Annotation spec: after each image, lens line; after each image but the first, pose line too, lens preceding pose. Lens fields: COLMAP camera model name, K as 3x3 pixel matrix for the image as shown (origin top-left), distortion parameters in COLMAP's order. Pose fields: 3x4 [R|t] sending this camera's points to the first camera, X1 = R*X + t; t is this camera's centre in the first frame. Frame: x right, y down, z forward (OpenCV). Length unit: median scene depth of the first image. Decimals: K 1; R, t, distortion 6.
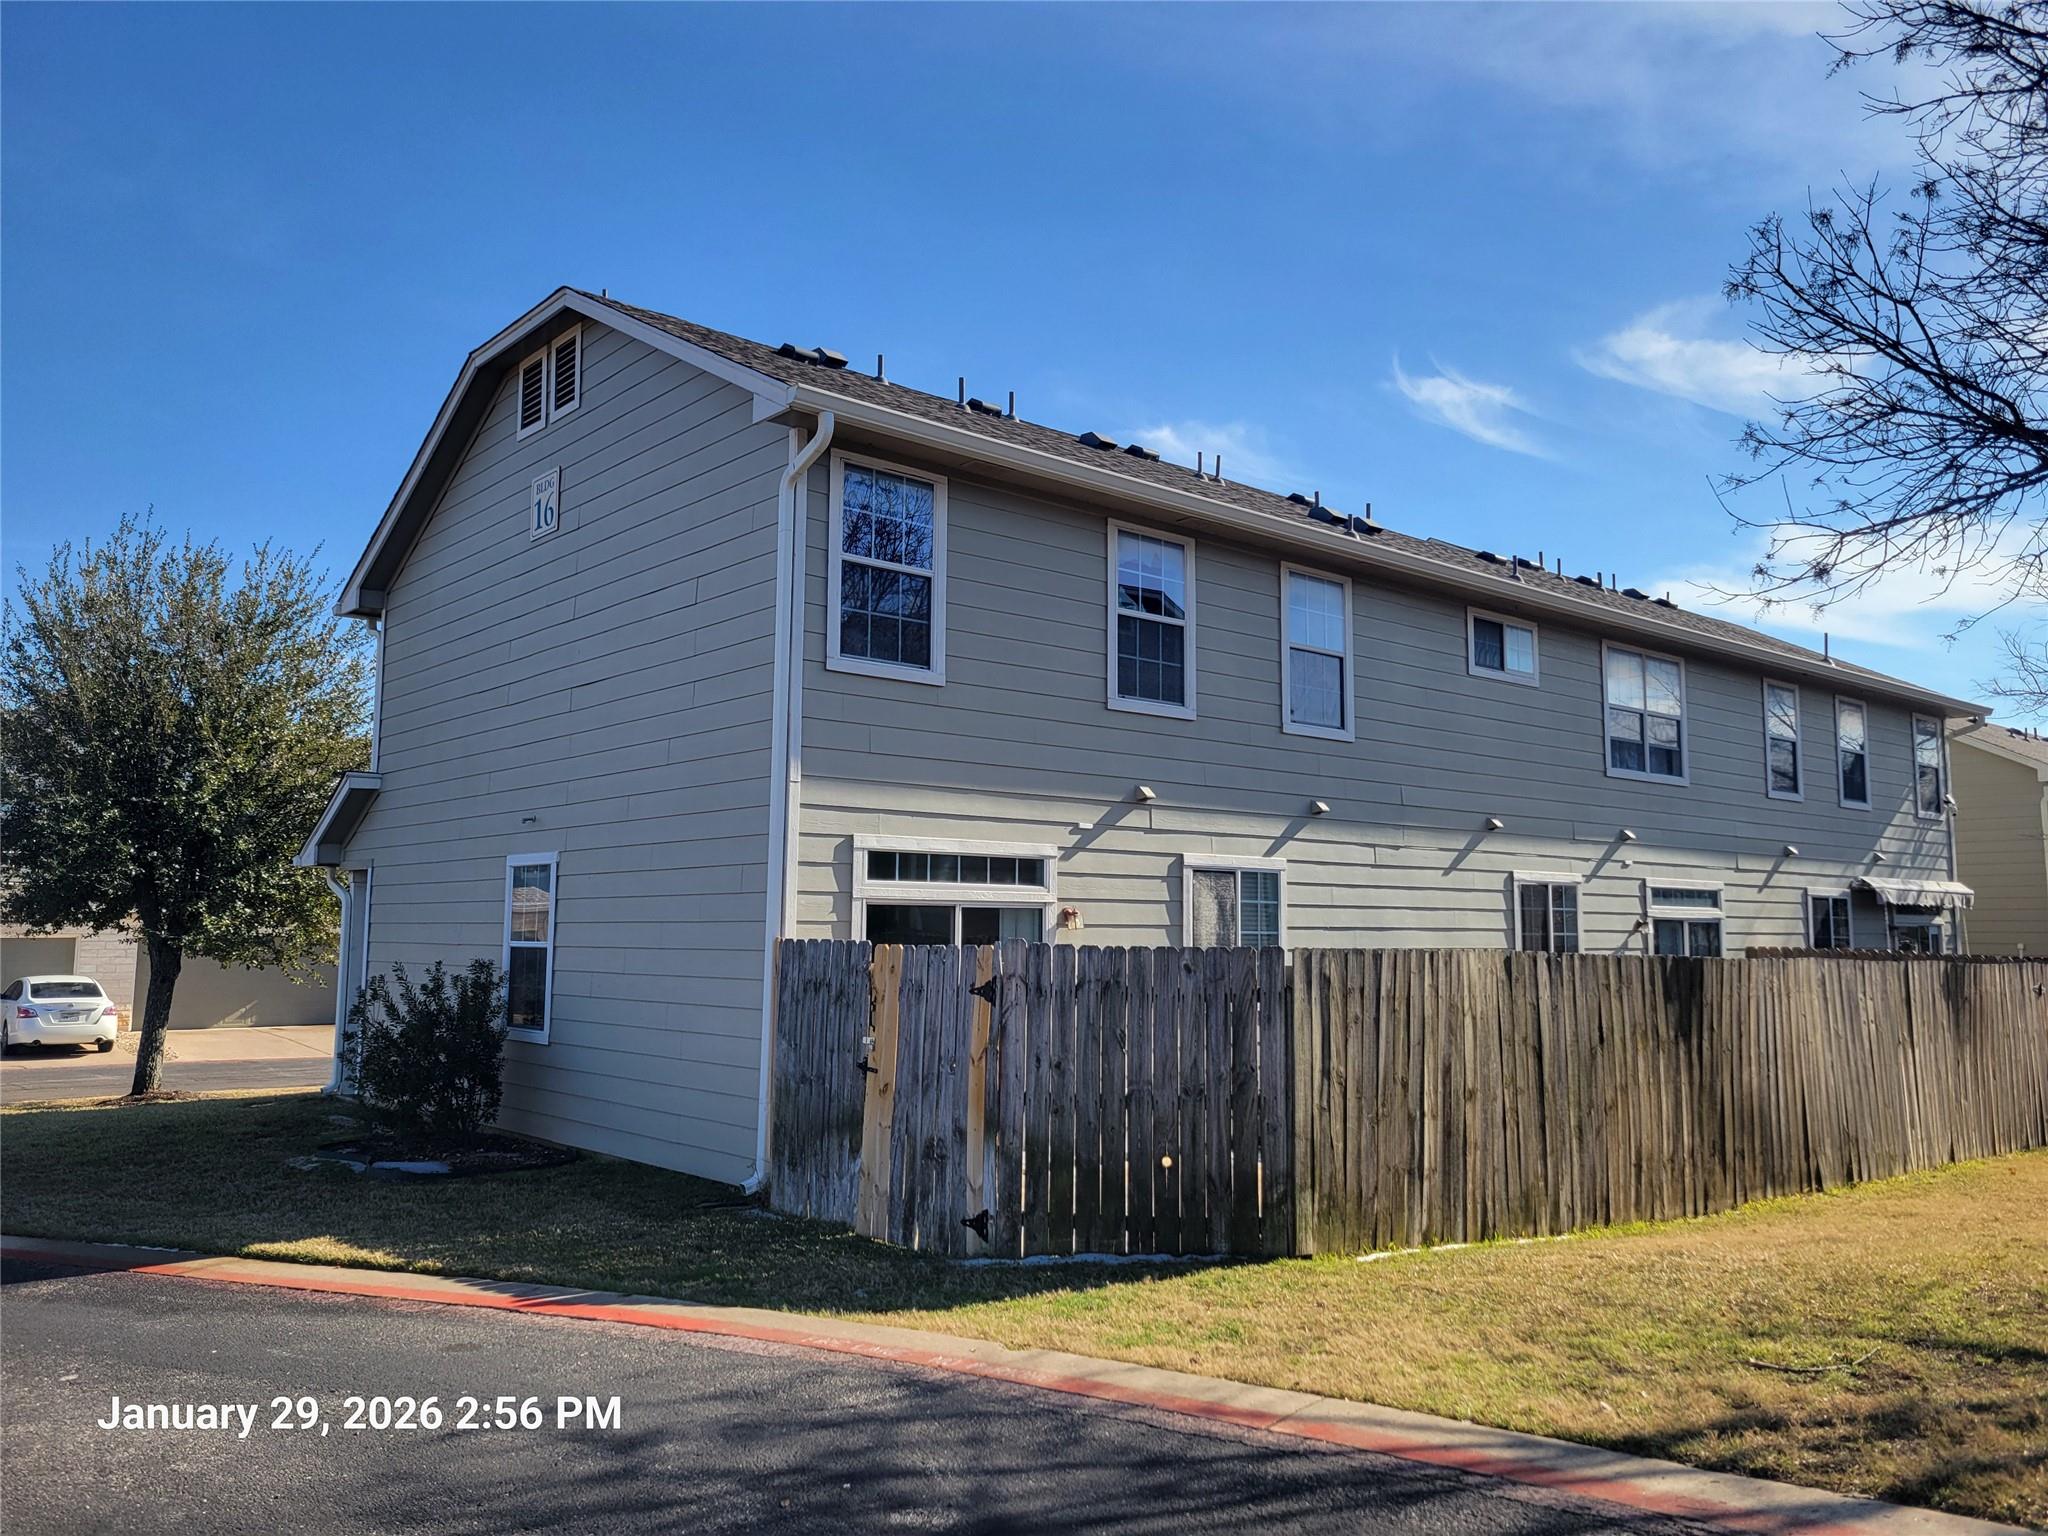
lens RADIAL K [[1552.7, 0, 1030.8], [0, 1552.7, 761.7], [0, 0, 1]] dist [0.053773, -0.010358]
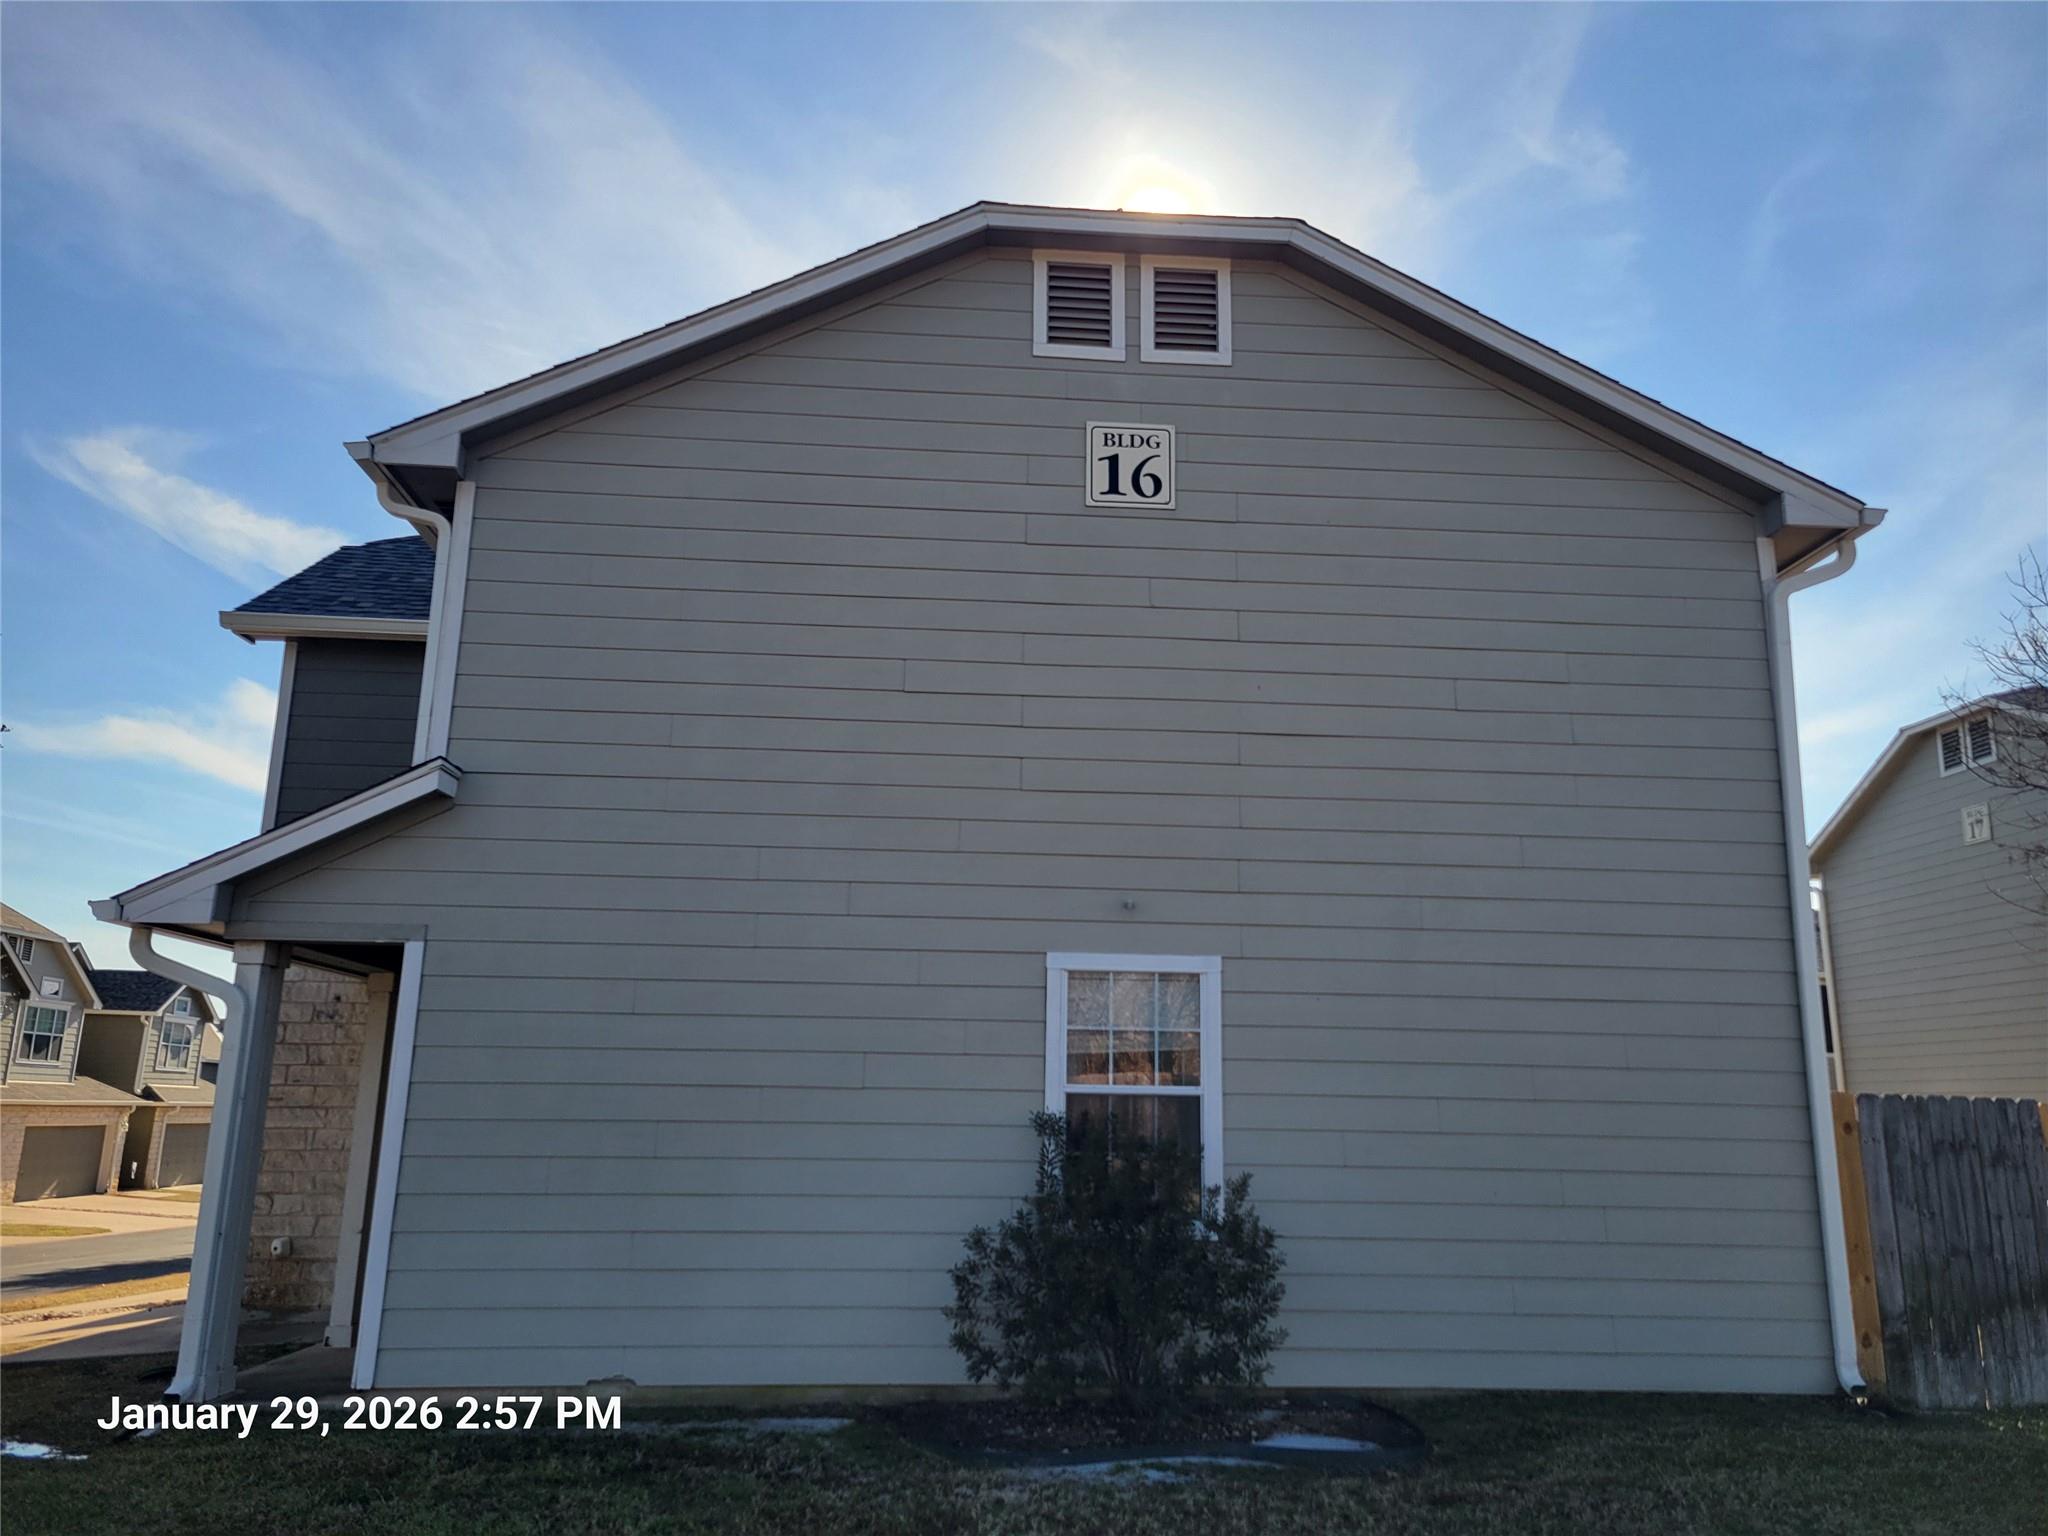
lens RADIAL K [[1552.7, 0, 1028.4], [0, 1552.7, 770.5], [0, 0, 1]] dist [0.053773, -0.010358]
pose [[0.590073, 0.176033, 0.787926, -1.239592], [-0.099207, 0.984354, -0.145622, 0.114407], [-0.801232, 0.007760, 0.598304, 0.869689]]
